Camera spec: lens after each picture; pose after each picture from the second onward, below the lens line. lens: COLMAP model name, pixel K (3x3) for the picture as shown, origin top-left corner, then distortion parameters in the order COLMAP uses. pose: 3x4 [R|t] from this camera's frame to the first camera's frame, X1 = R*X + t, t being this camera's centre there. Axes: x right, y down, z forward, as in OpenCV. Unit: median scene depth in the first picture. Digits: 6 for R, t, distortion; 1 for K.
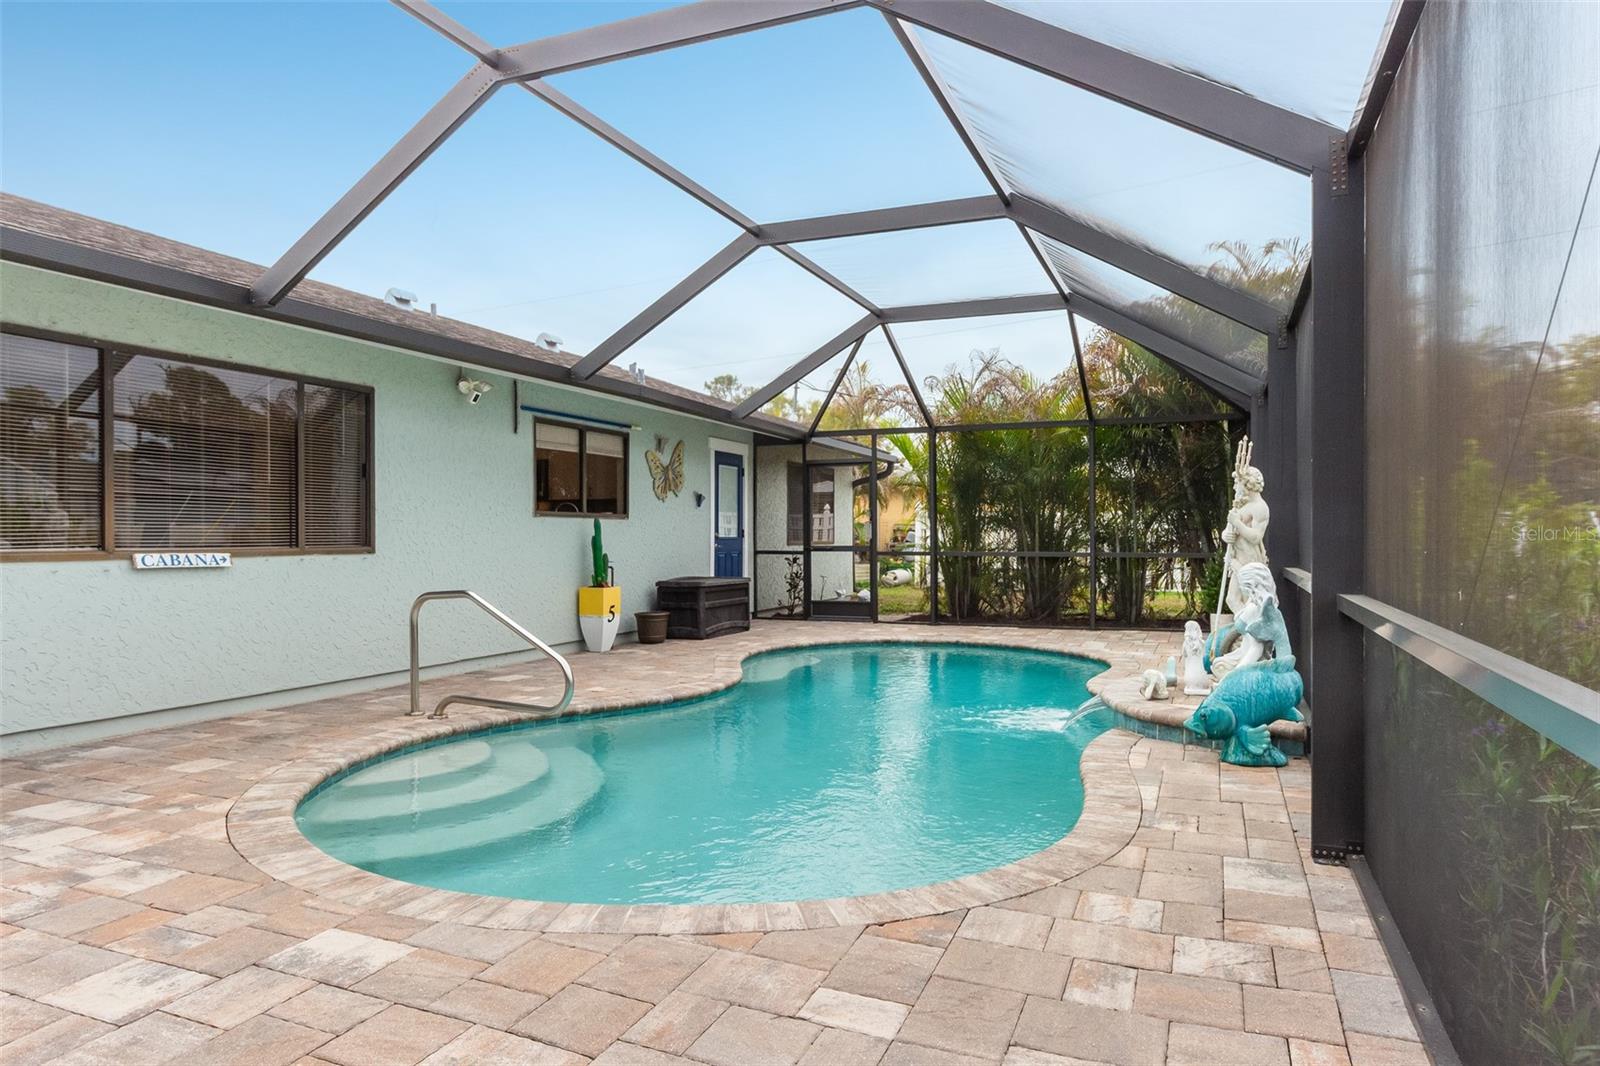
lens RADIAL K [[958.9, 0, 816.8], [0, 958.9, 530.5], [0, 0, 1]] dist [-0.008158, -0.003328]
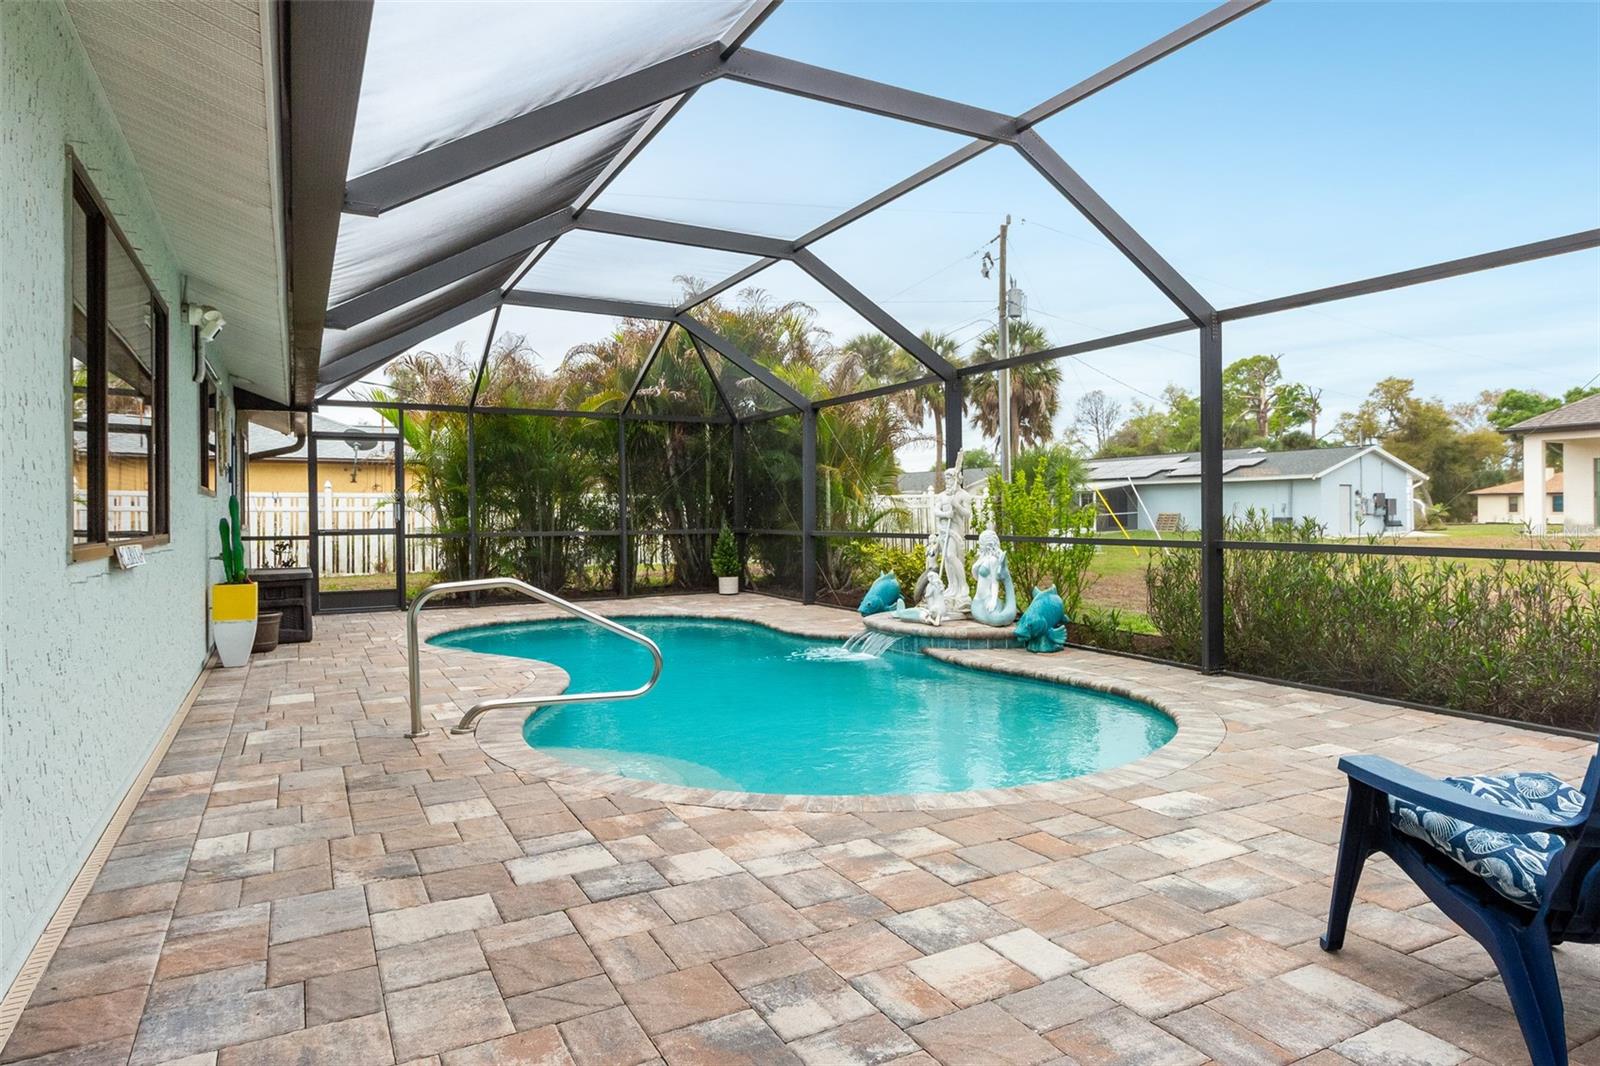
lens RADIAL K [[958.9, 0, 815.9], [0, 958.9, 530.6], [0, 0, 1]] dist [-0.008158, -0.003328]
pose [[0.635162, -0.017745, 0.772175, -0.802818], [0.004089, 0.999799, 0.019612, 0.003395], [-0.772368, -0.009300, 0.635108, 0.215024]]
